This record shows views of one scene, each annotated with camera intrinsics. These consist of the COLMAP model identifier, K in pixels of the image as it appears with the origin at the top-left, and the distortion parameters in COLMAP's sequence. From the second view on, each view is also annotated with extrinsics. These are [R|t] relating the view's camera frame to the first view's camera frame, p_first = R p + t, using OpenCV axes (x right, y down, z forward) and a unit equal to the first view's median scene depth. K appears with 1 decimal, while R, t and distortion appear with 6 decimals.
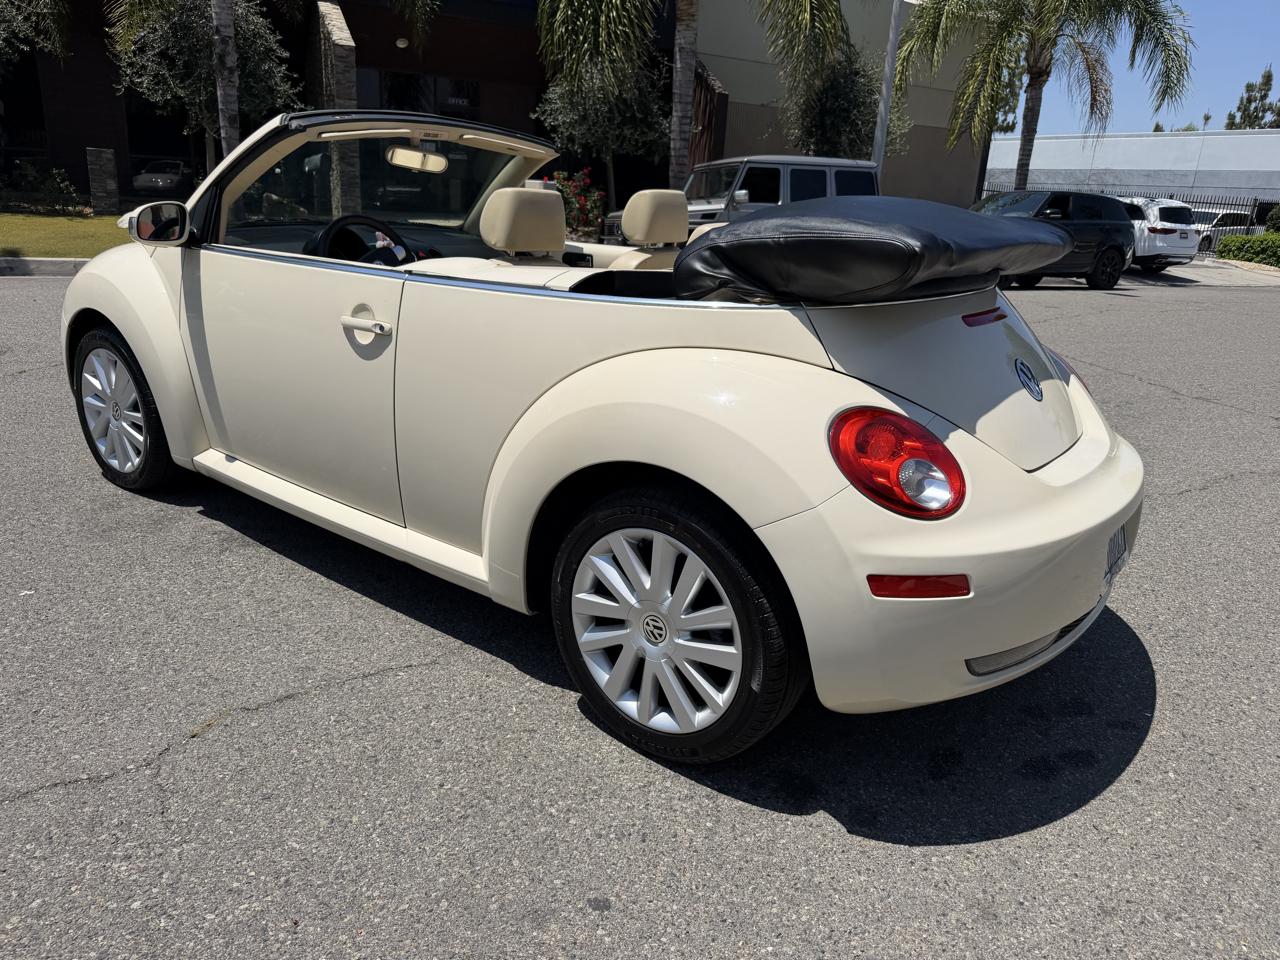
lens RADIAL K [[902.7, 0, 642.6], [0, 902.7, 478.8], [0, 0, 1]] dist [0.010687, -0.023089]
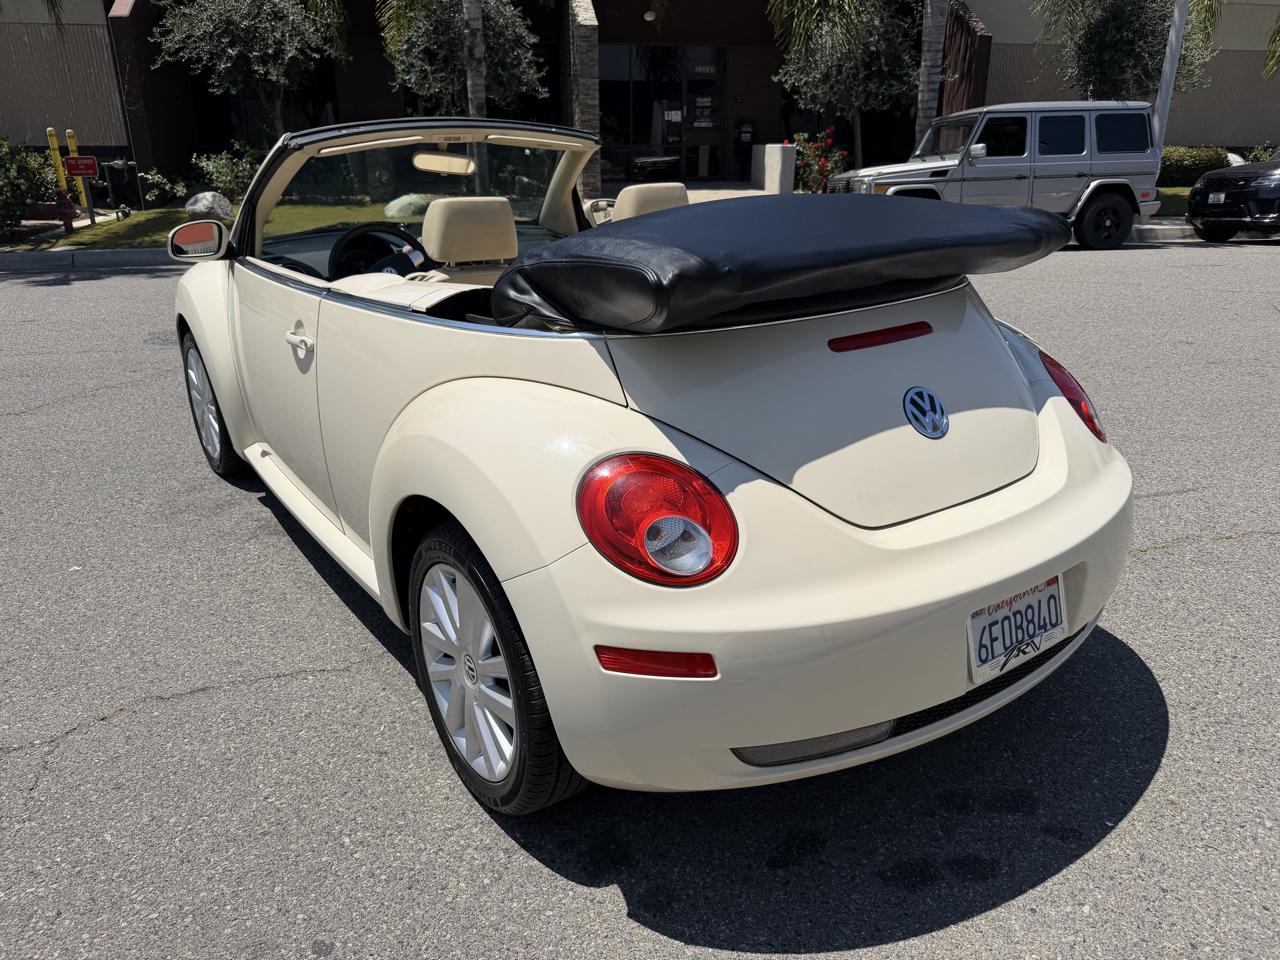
lens RADIAL K [[902.7, 0, 642.6], [0, 902.7, 478.8], [0, 0, 1]] dist [0.010687, -0.023089]
pose [[0.955469, 0.043425, -0.291879, 0.303041], [-0.032084, 0.998537, 0.043532, -0.055072], [0.293342, -0.032229, 0.955464, 0.090644]]
